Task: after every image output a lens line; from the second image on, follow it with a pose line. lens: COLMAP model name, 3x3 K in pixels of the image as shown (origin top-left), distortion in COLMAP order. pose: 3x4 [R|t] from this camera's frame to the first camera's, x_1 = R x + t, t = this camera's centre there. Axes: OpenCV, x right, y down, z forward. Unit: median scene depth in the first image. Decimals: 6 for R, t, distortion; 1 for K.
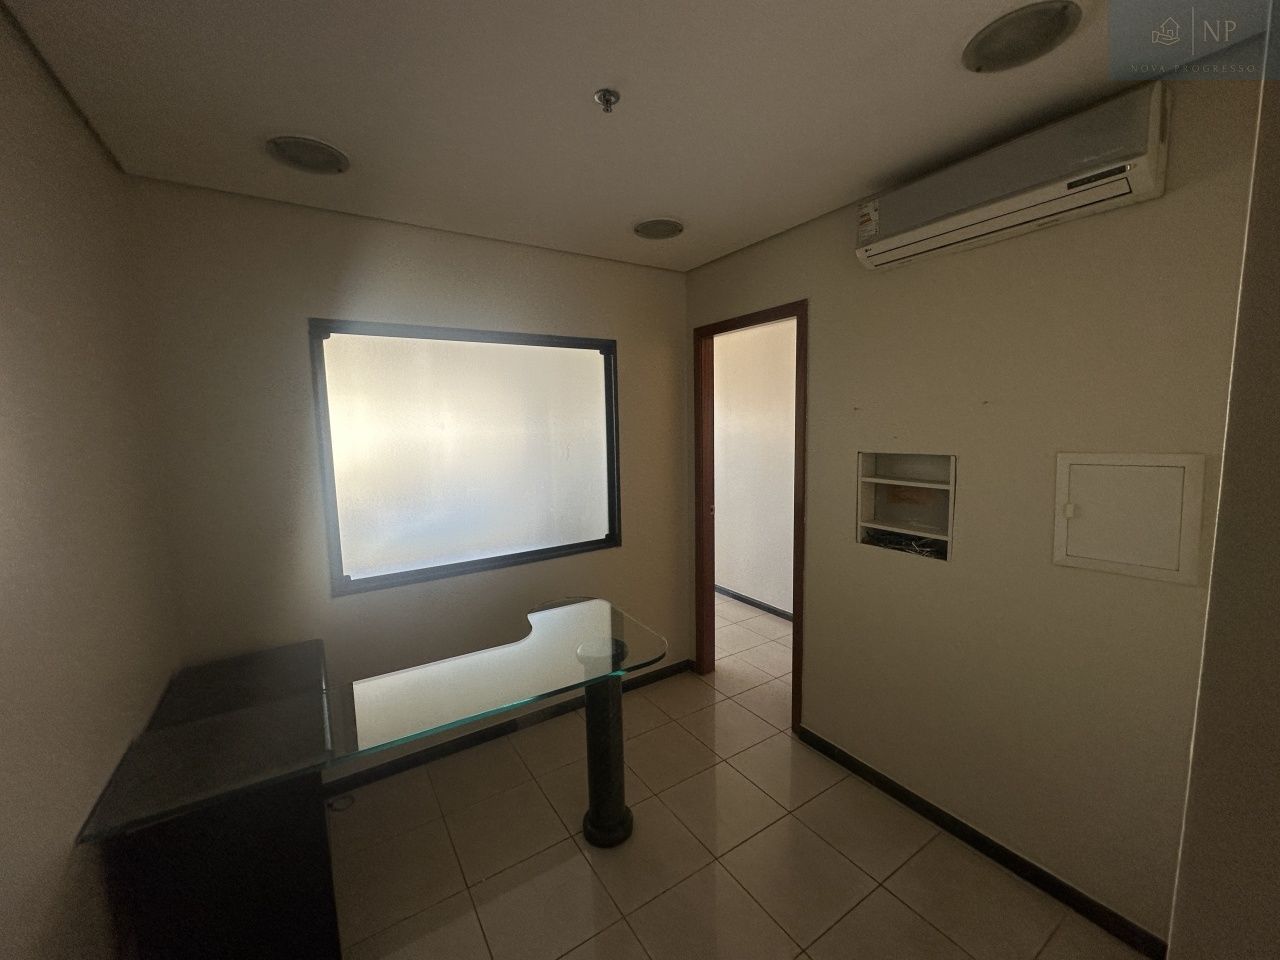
lens RADIAL K [[511.3, 0, 640.7], [0, 511.3, 477.9], [0, 0, 1]] dist [-0.000883, 0.000305]
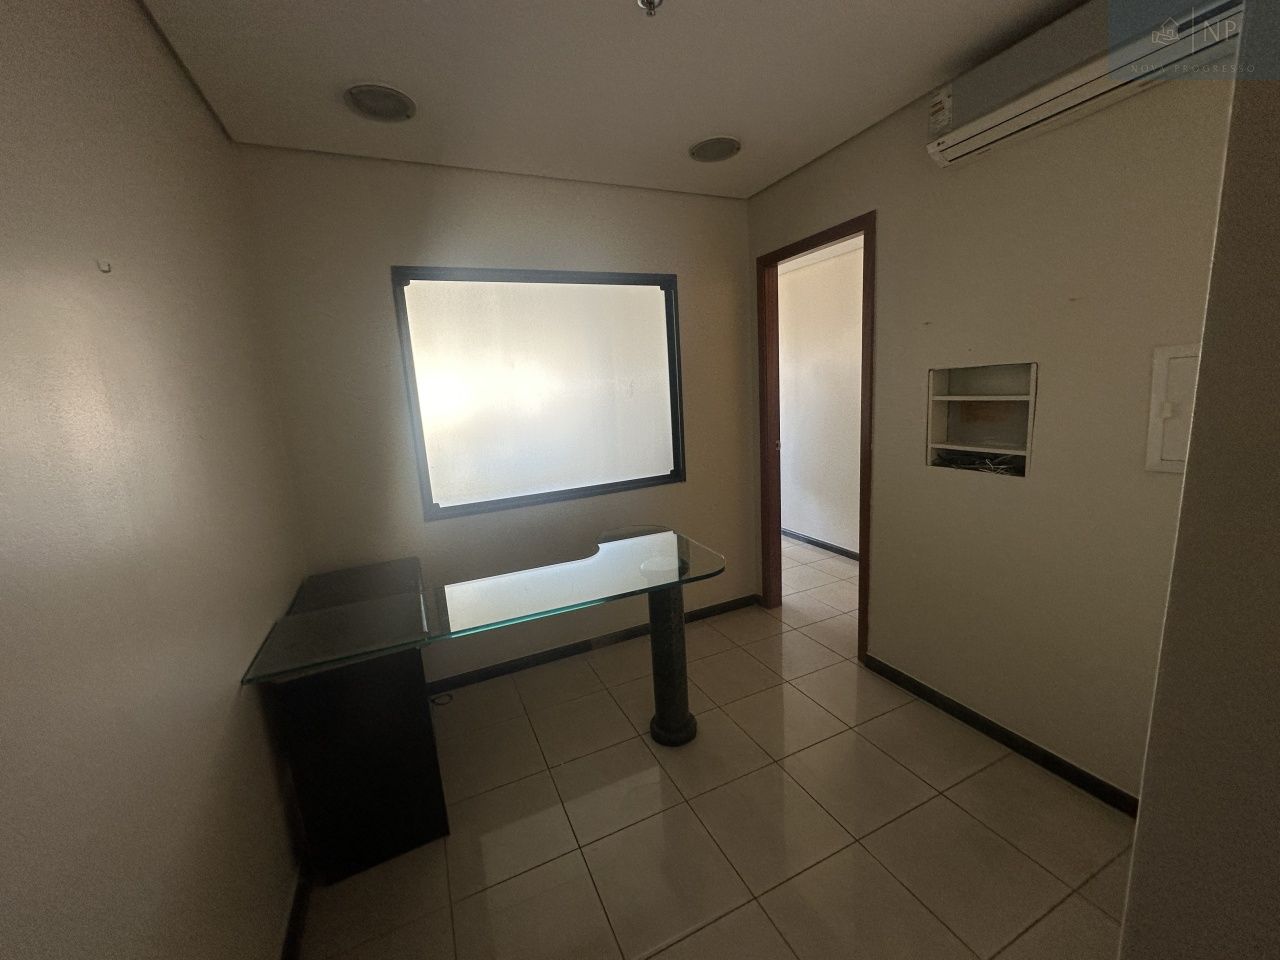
lens RADIAL K [[511.3, 0, 640.7], [0, 511.3, 477.9], [0, 0, 1]] dist [-0.000883, 0.000305]
pose [[0.989295, -0.013647, -0.145287, 0.029307], [0.024166, 0.997192, 0.070888, 0.069953], [0.143912, -0.073640, 0.986847, -0.031791]]
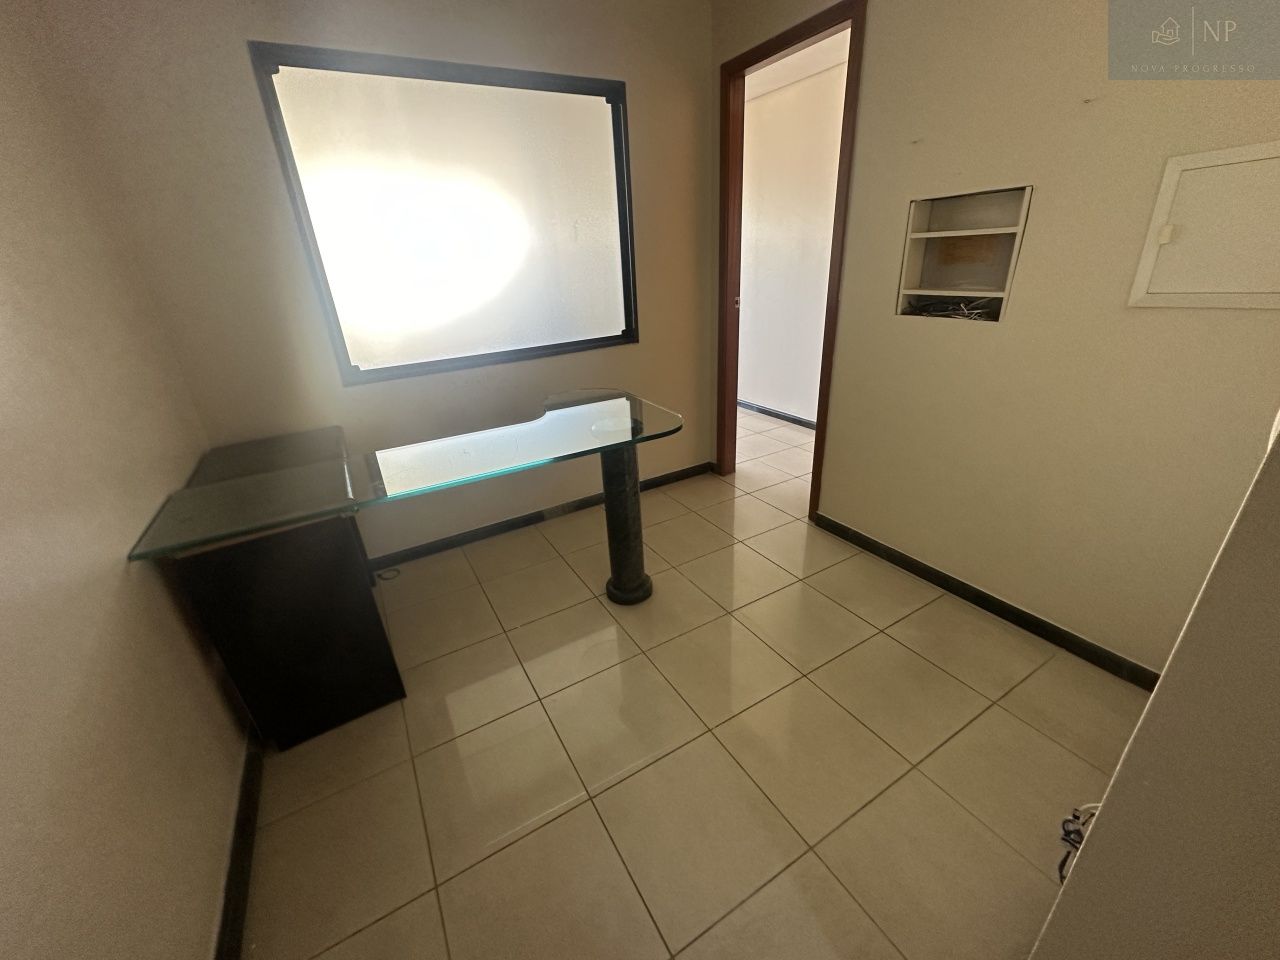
lens RADIAL K [[511.3, 0, 640.7], [0, 511.3, 477.9], [0, 0, 1]] dist [-0.000883, 0.000305]
pose [[0.998457, -0.010338, -0.054569, 0.020066], [0.026046, 0.954936, 0.295667, 0.125564], [0.049053, -0.296632, 0.953731, 0.034587]]
